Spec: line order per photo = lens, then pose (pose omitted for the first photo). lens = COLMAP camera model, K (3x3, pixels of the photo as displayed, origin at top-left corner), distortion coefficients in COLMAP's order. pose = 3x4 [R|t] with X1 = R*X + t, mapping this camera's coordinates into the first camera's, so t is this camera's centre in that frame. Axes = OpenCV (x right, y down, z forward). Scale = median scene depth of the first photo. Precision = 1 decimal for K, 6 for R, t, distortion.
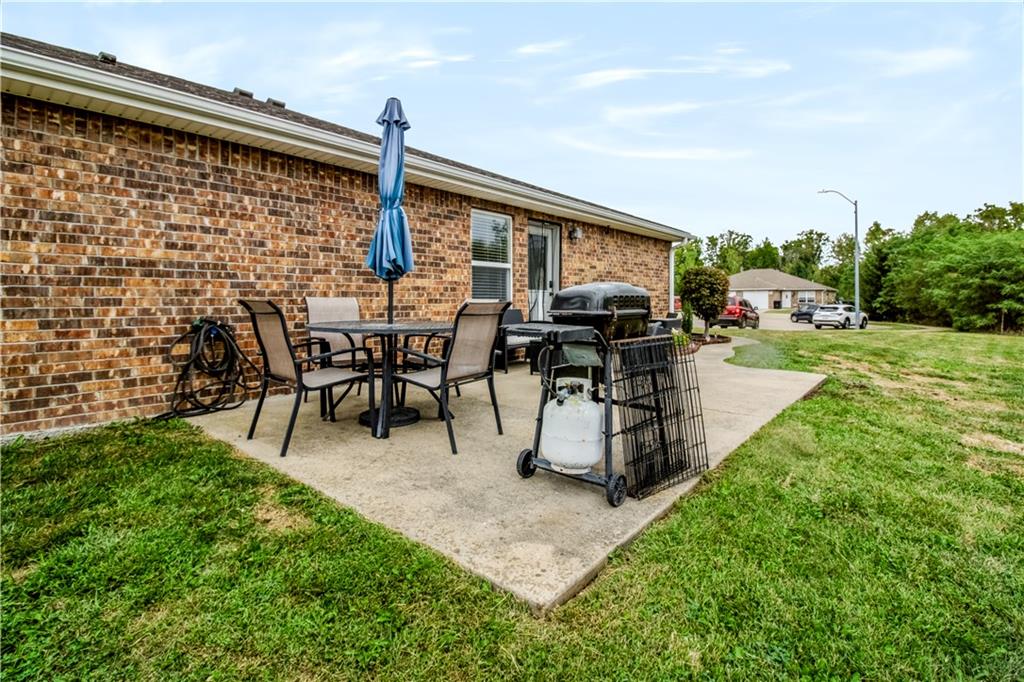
lens RADIAL K [[480.0, 0, 521.0], [0, 480.0, 336.6], [0, 0, 1]] dist [0.016668, -0.022724]
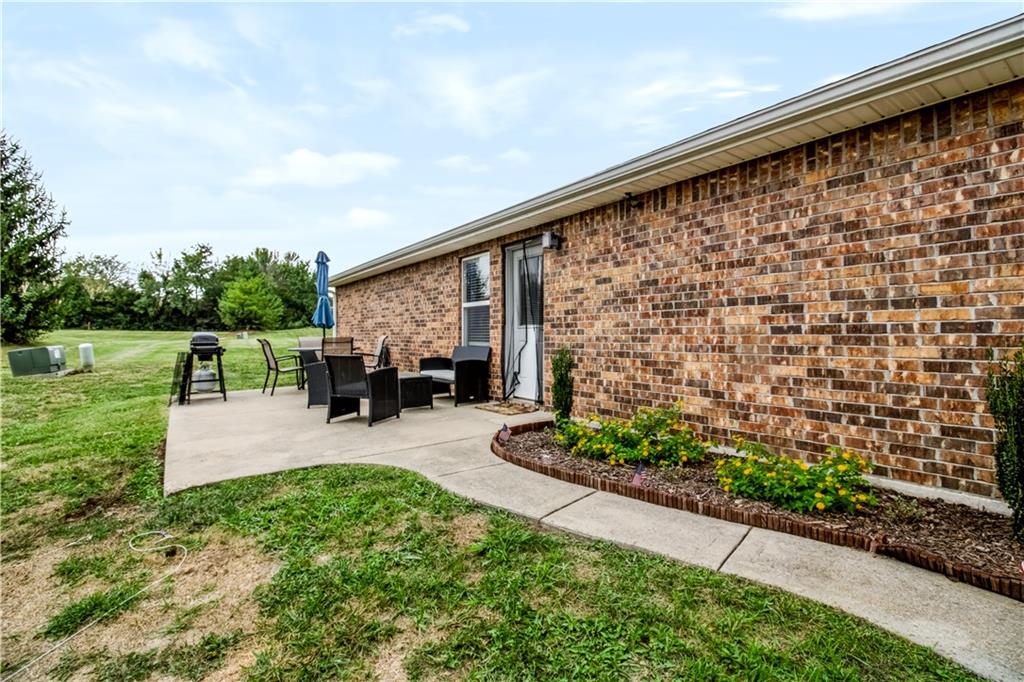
lens RADIAL K [[480.0, 0, 521.0], [0, 480.0, 336.6], [0, 0, 1]] dist [0.016668, -0.022724]
pose [[-0.239621, 0.068440, -0.968451, 0.792469], [-0.004653, 0.997420, 0.071638, -0.127655], [0.970855, 0.021673, -0.238684, 1.121917]]
